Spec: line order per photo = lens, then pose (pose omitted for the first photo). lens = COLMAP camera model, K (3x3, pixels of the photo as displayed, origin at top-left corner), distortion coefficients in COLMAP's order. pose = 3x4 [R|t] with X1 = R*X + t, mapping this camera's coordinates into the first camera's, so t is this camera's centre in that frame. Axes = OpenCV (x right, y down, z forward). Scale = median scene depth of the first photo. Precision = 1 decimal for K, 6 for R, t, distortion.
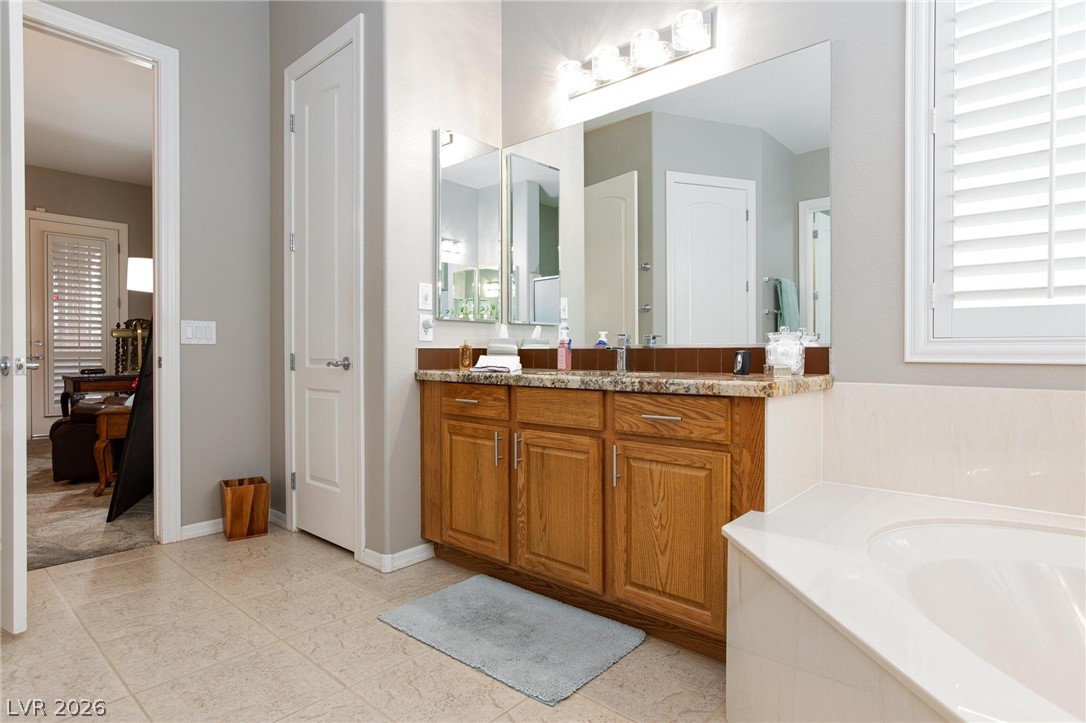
lens RADIAL K [[582.4, 0, 543.9], [0, 582.4, 352.8], [0, 0, 1]] dist [0.003766, 0.000657]
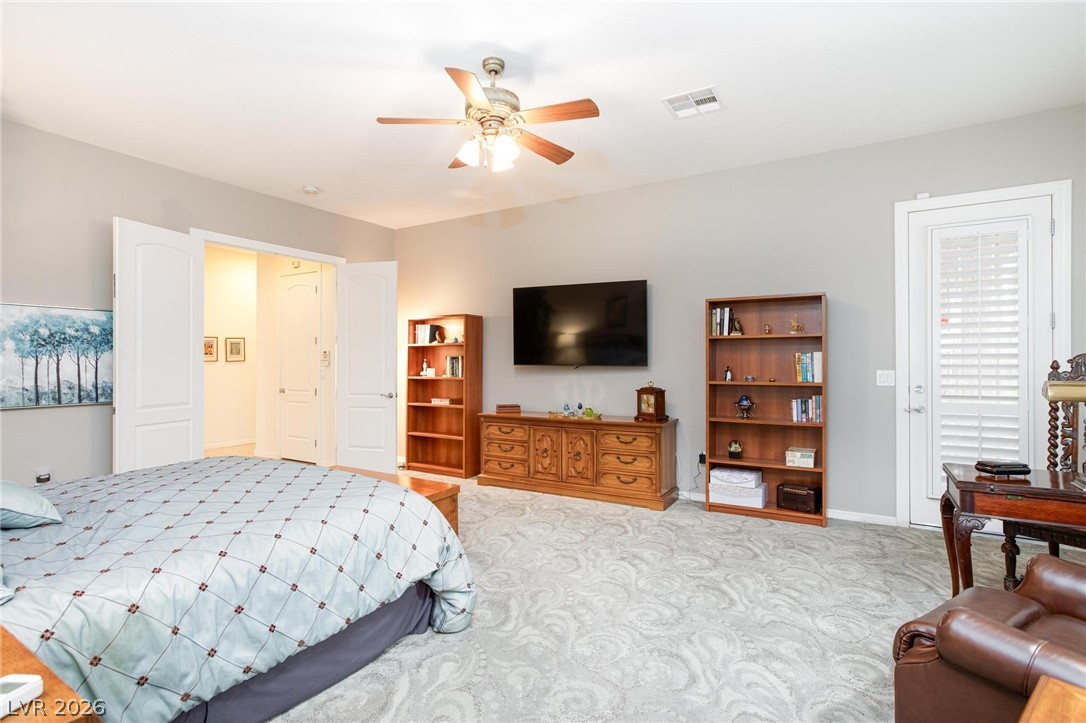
lens RADIAL K [[501.7, 0, 545.9], [0, 501.7, 360.7], [0, 0, 1]] dist [-0.023208, 0.011832]
pose [[0.165850, -0.006446, -0.986130, -0.370285], [-0.007120, 0.999945, -0.007734, -0.044846], [0.986125, 0.008304, 0.165795, 0.482160]]
